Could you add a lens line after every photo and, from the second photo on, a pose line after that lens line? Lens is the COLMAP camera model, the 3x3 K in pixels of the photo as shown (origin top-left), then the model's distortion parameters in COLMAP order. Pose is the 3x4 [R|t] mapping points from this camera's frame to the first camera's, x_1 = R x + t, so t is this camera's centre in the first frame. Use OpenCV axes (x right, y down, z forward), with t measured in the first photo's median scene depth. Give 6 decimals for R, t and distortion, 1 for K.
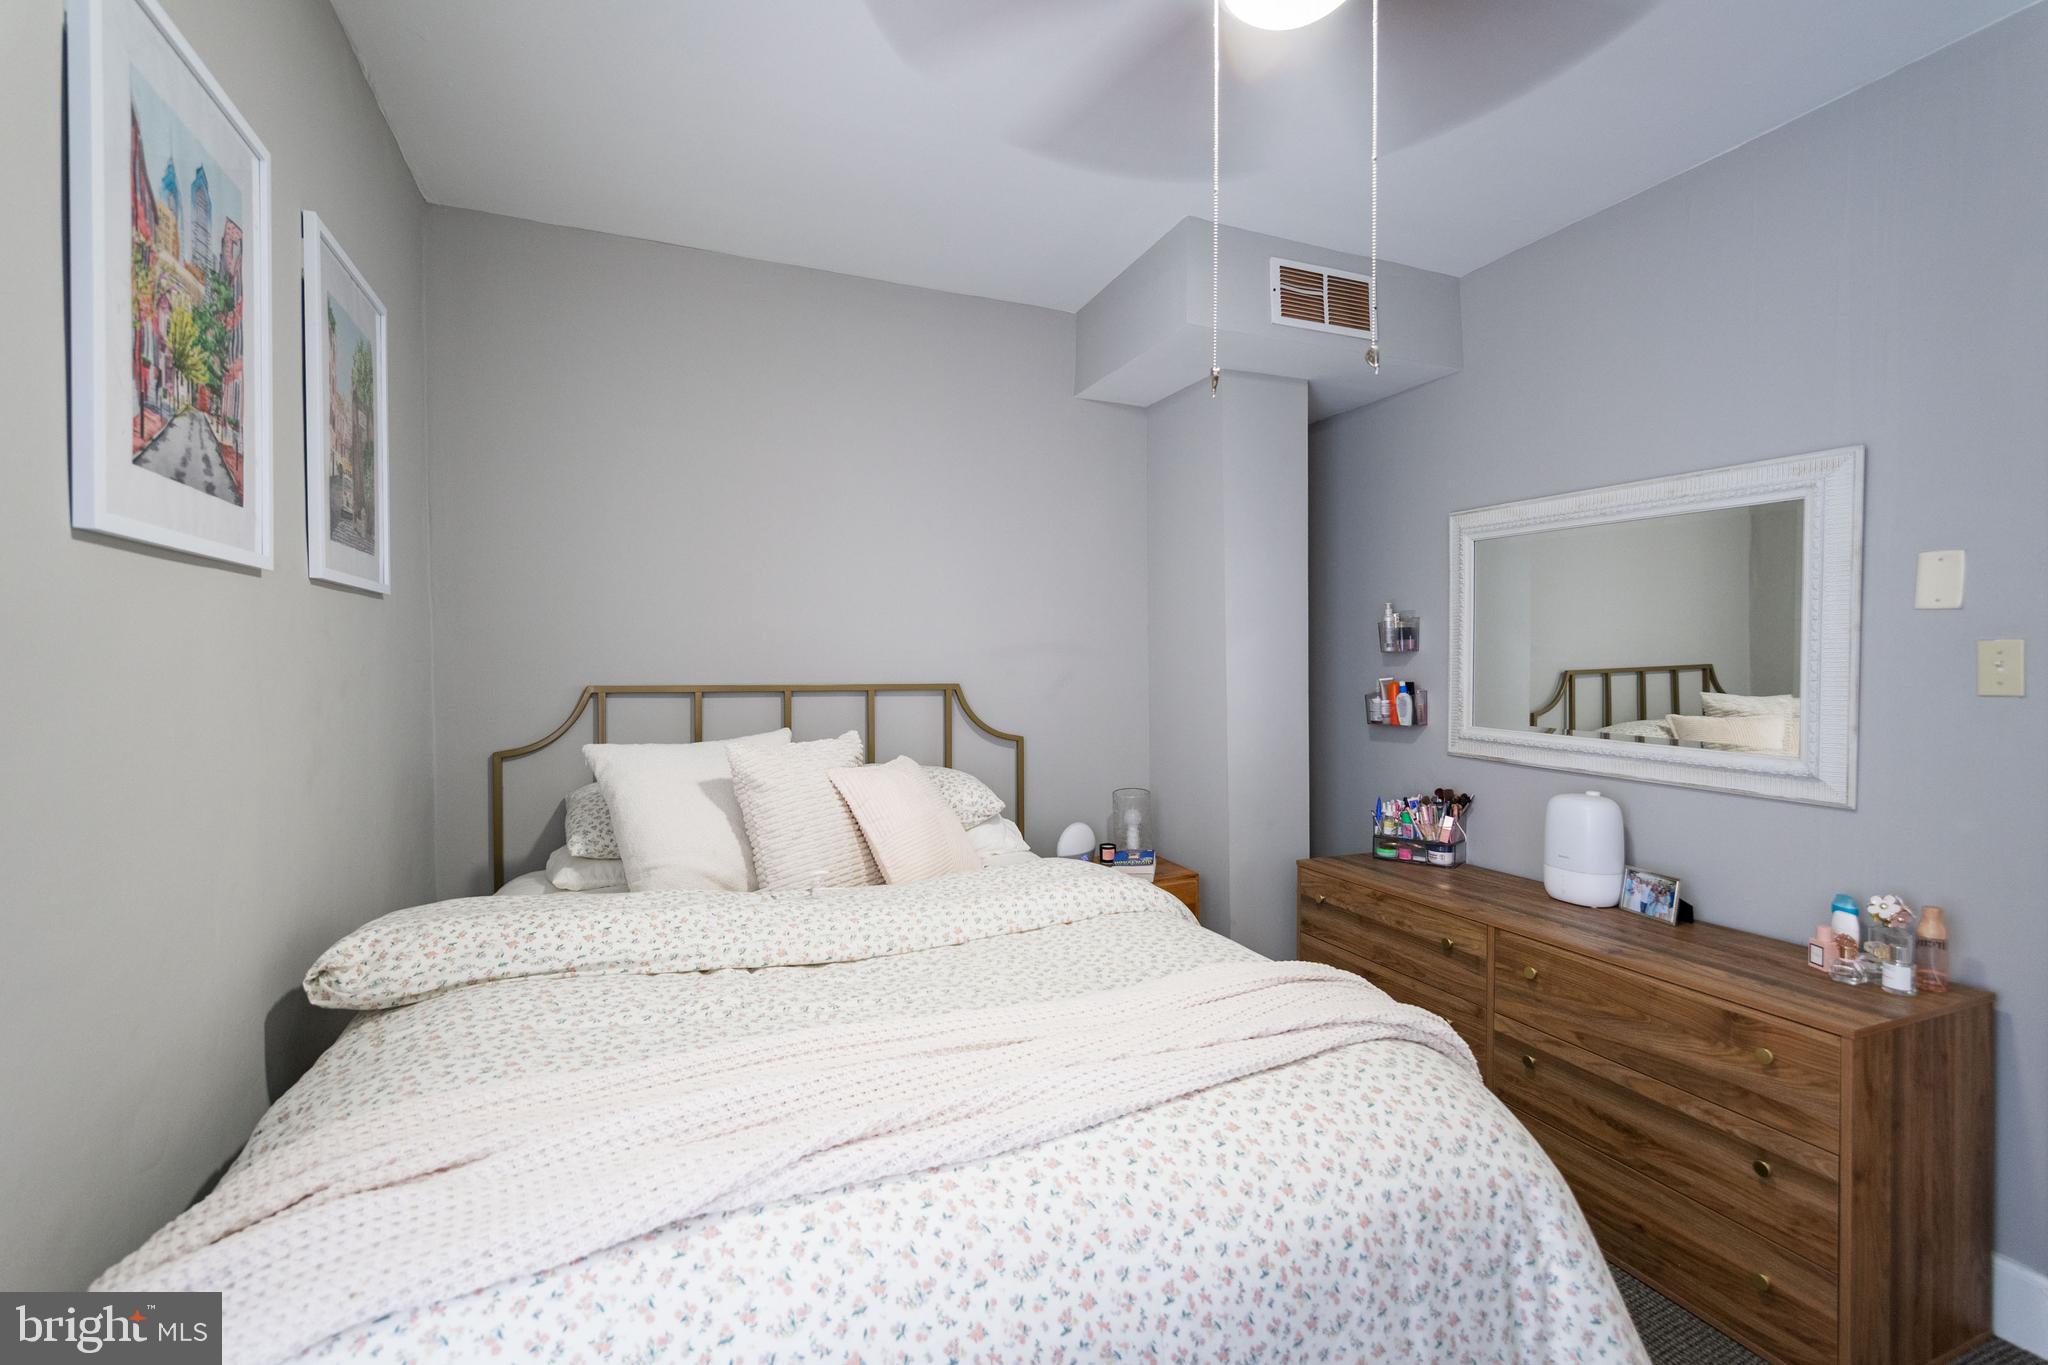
lens RADIAL K [[913.0, 0, 1025.1], [0, 913.0, 675.1], [0, 0, 1]] dist [0.011158, 0.000162]
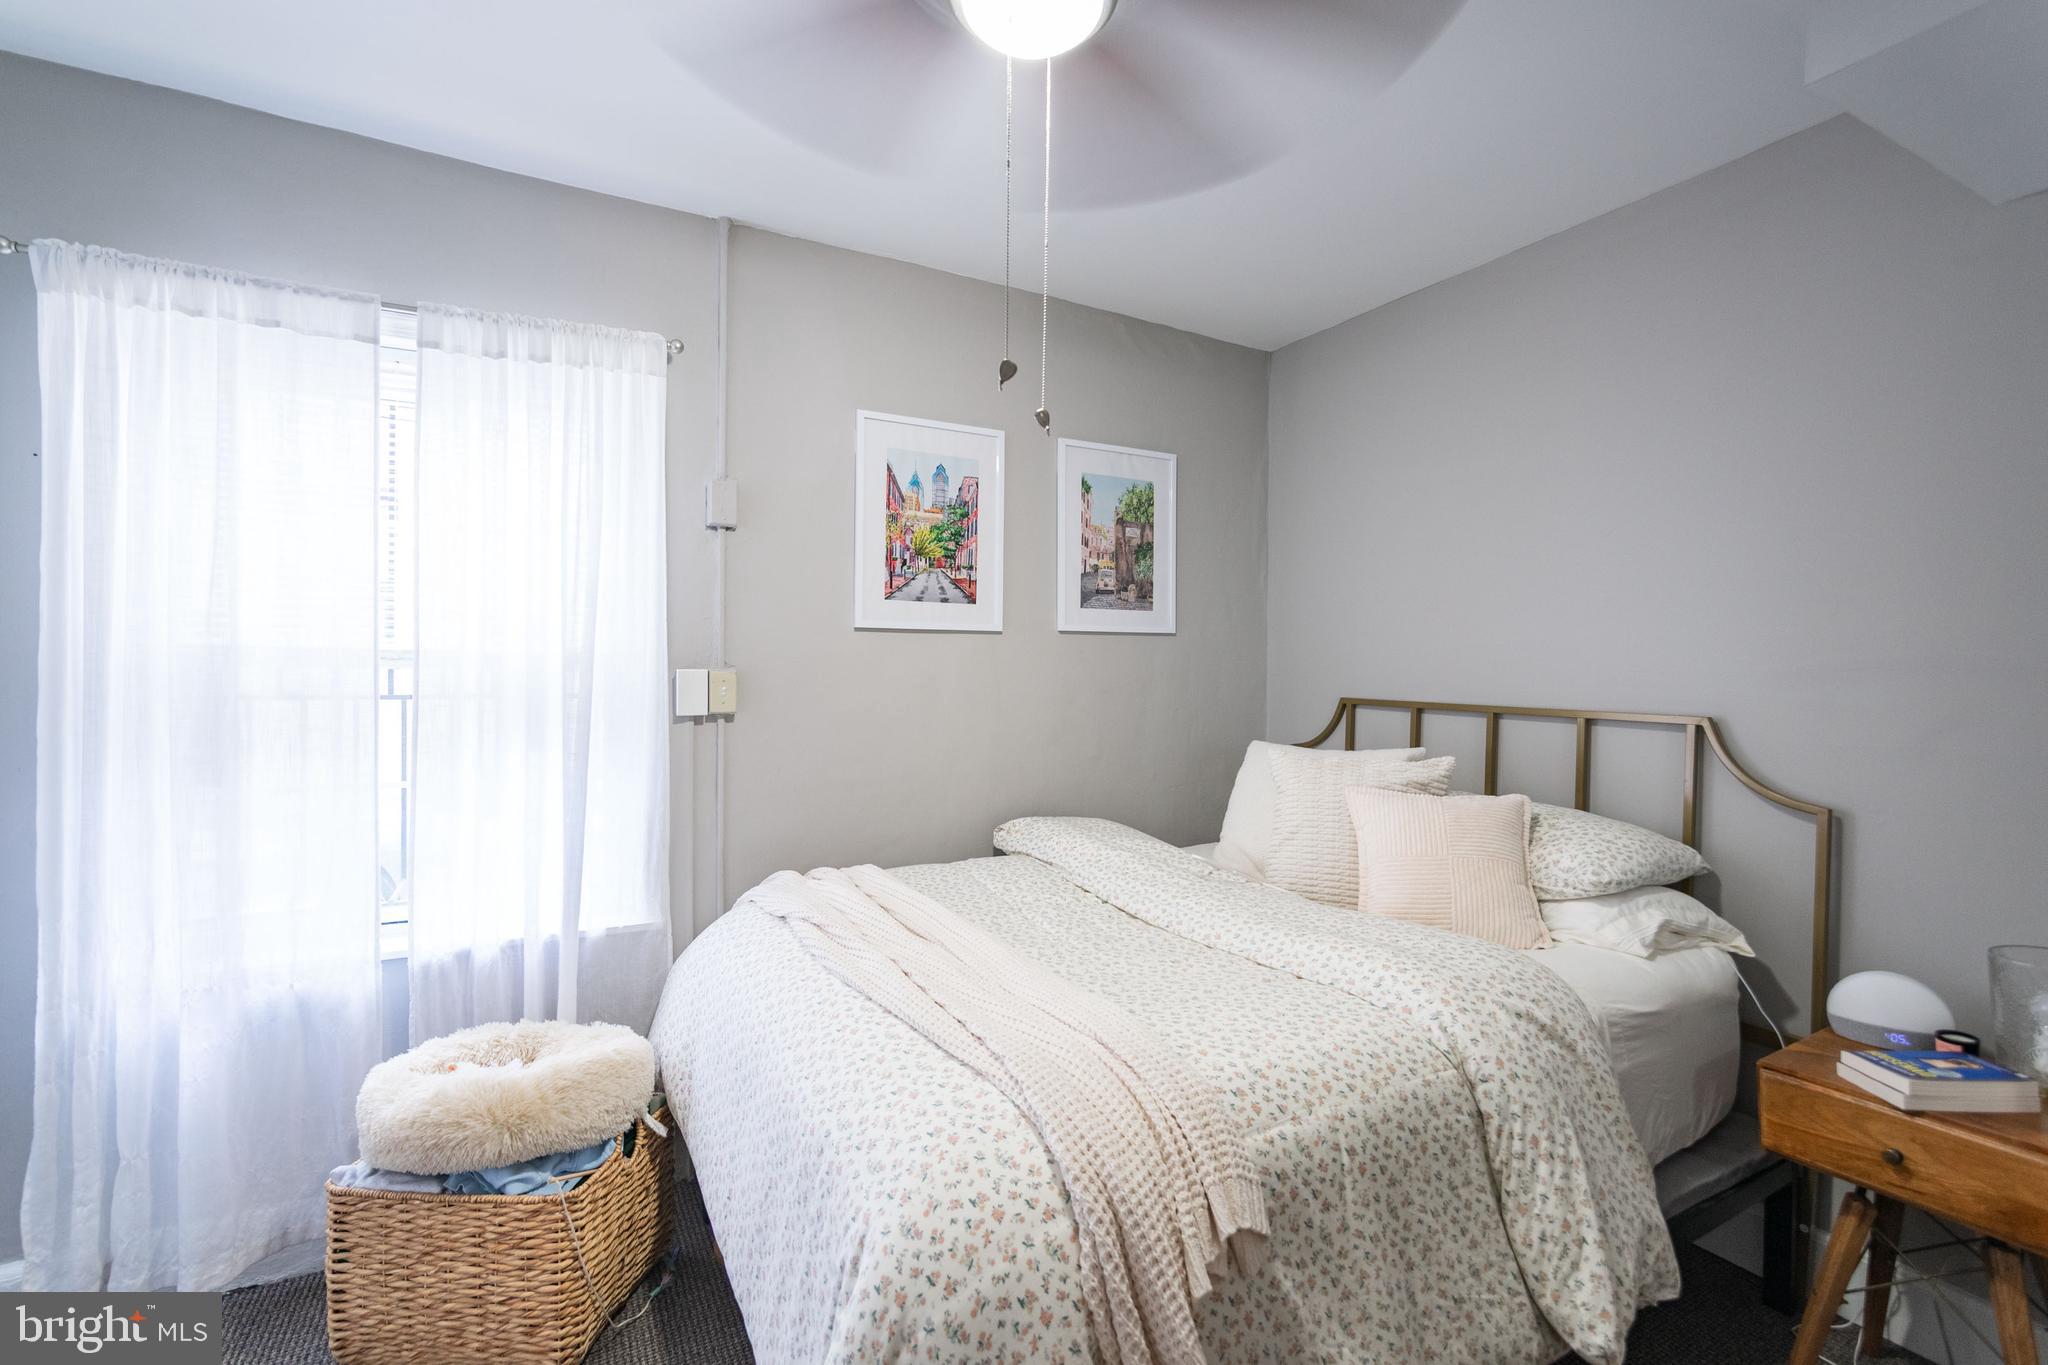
lens RADIAL K [[863.1, 0, 992.7], [0, 863.1, 675.7], [0, 0, 1]] dist [0.000194, 0.000057]
pose [[0.080937, 0.010136, -0.996668, 1.257116], [-0.021055, 0.999743, 0.008457, -0.031952], [0.996497, 0.020301, 0.081130, 0.920006]]
